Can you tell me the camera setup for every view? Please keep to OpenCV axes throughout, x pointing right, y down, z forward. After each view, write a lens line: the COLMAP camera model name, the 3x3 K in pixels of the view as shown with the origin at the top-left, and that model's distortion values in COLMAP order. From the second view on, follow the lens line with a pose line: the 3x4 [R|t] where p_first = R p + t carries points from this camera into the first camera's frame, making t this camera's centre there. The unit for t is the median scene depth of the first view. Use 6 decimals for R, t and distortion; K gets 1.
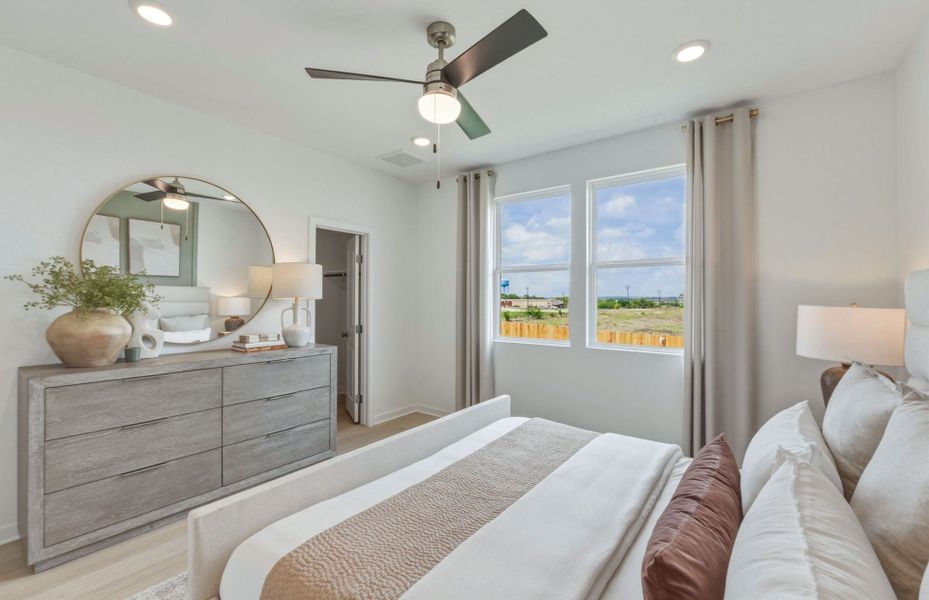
lens RADIAL K [[398.5, 0, 464.9], [0, 398.5, 306.8], [0, 0, 1]] dist [0.000882, 0.000030]
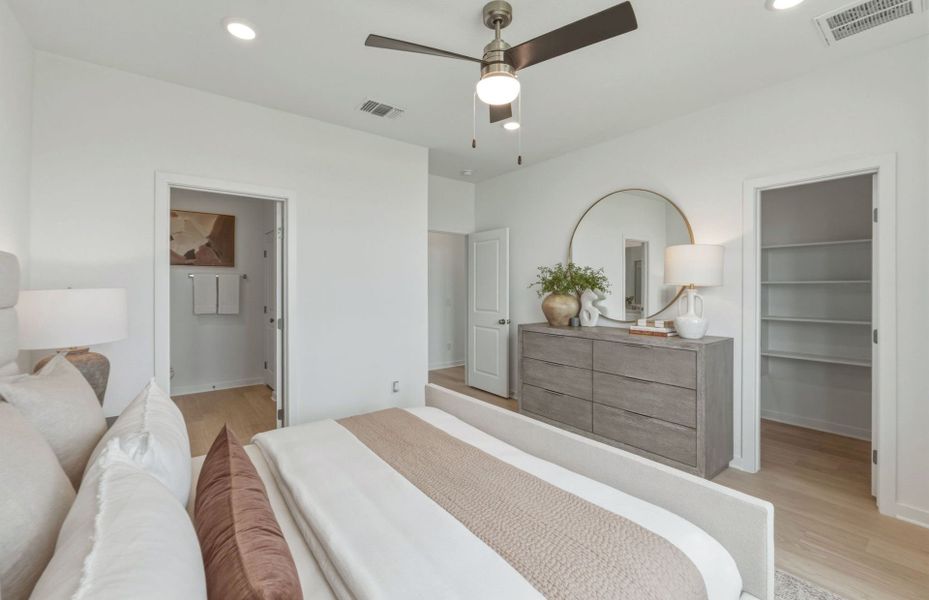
lens RADIAL K [[393.0, 0, 472.0], [0, 393.0, 291.4], [0, 0, 1]] dist [-0.003780, -0.000326]
pose [[-0.242054, 0.007518, -0.970234, 0.762048], [-0.019540, 0.999729, 0.012621, -0.010563], [0.970066, 0.022013, -0.241841, 1.005218]]
